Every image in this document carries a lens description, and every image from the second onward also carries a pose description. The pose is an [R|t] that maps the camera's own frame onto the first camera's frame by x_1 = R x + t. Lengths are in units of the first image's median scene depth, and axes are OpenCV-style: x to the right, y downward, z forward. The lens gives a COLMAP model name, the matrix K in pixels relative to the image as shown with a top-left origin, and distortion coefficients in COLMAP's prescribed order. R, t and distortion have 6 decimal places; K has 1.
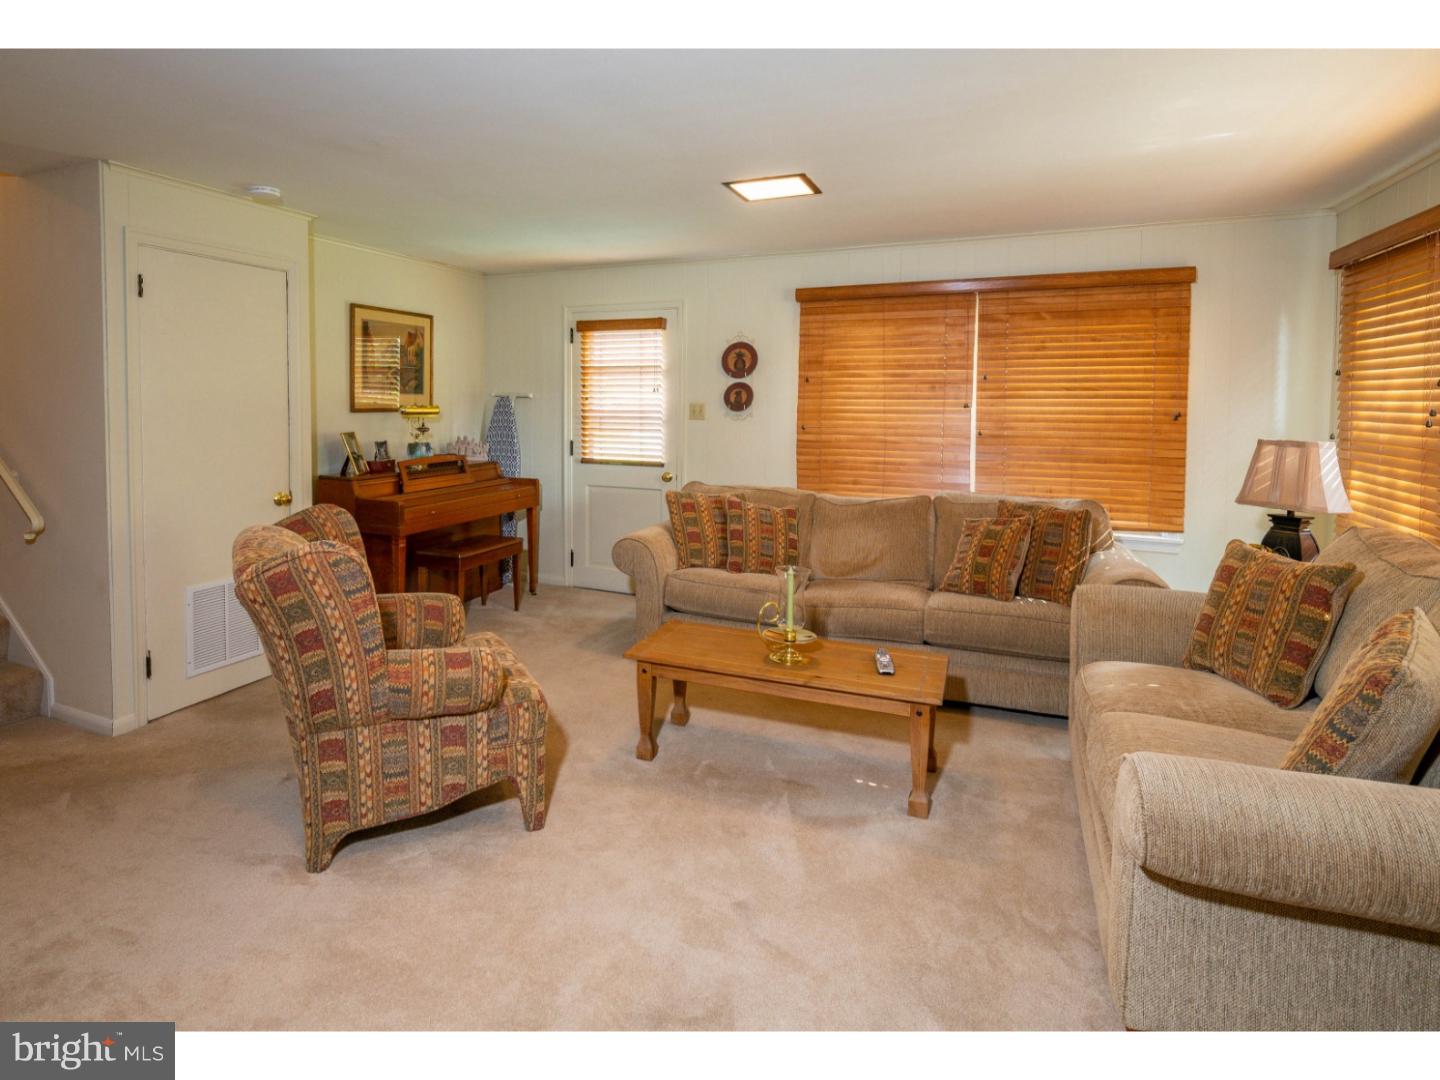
lens RADIAL K [[709.4, 0, 719.2], [0, 709.4, 499.1], [0, 0, 1]] dist [-0.041300, 0.000331]
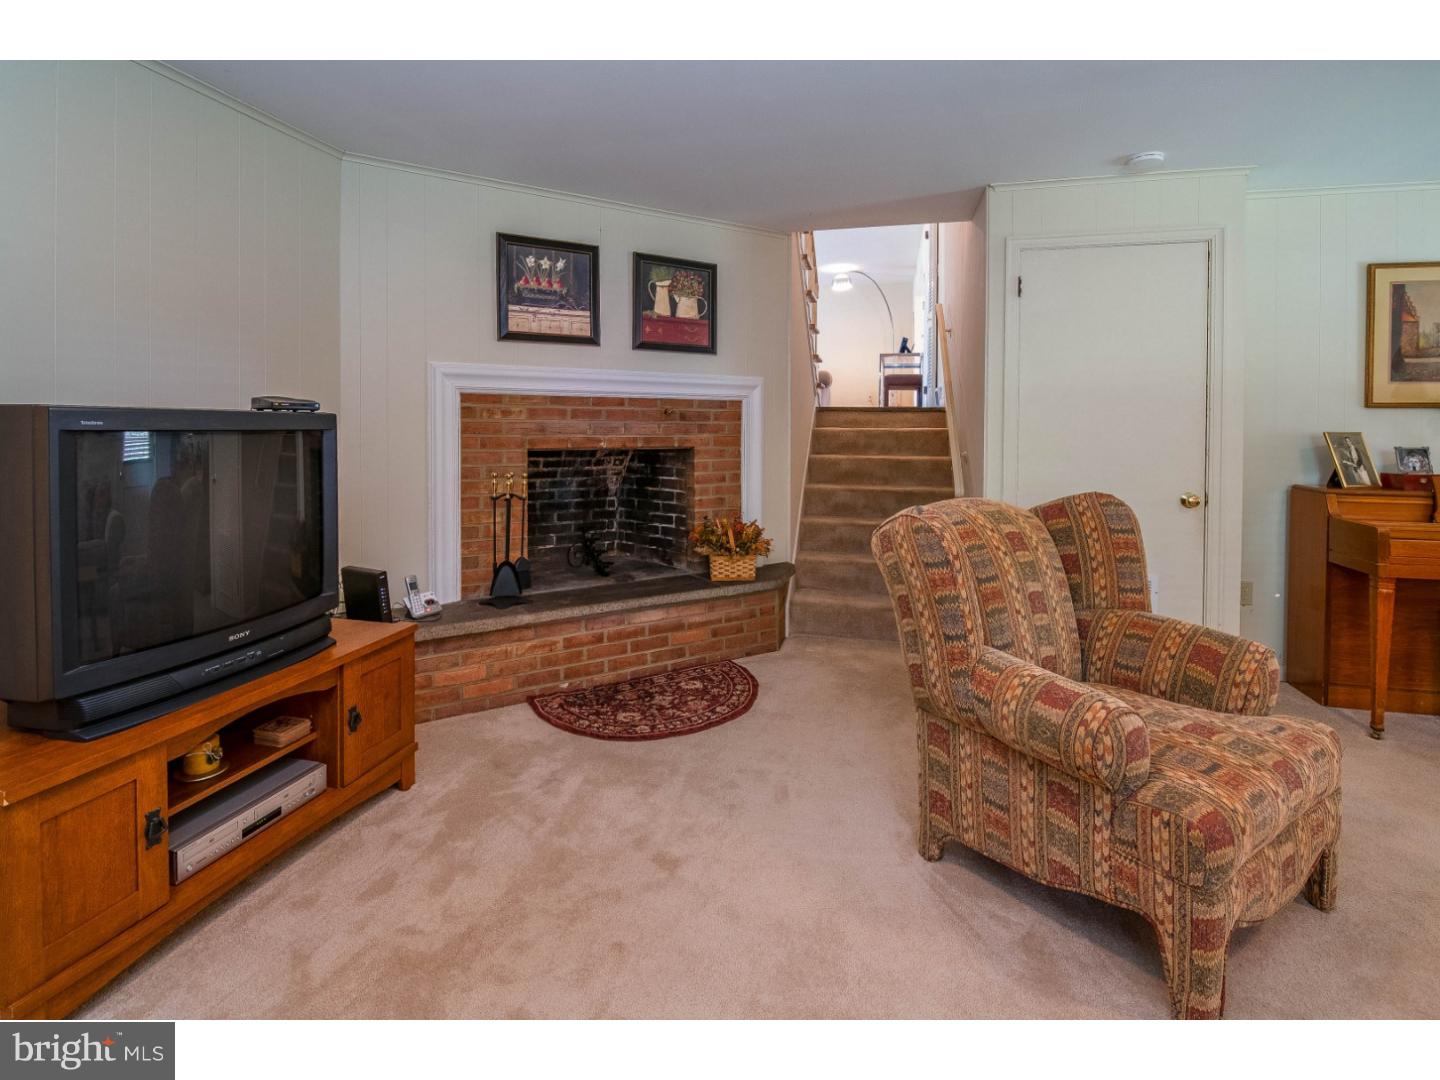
lens RADIAL K [[694.2, 0, 717.8], [0, 694.2, 470.9], [0, 0, 1]] dist [-0.023739, -0.000225]
pose [[0.125494, 0.049315, -0.990868, 0.273411], [-0.122498, 0.991891, 0.033851, 0.011577], [0.984503, 0.117132, 0.130517, 0.491993]]
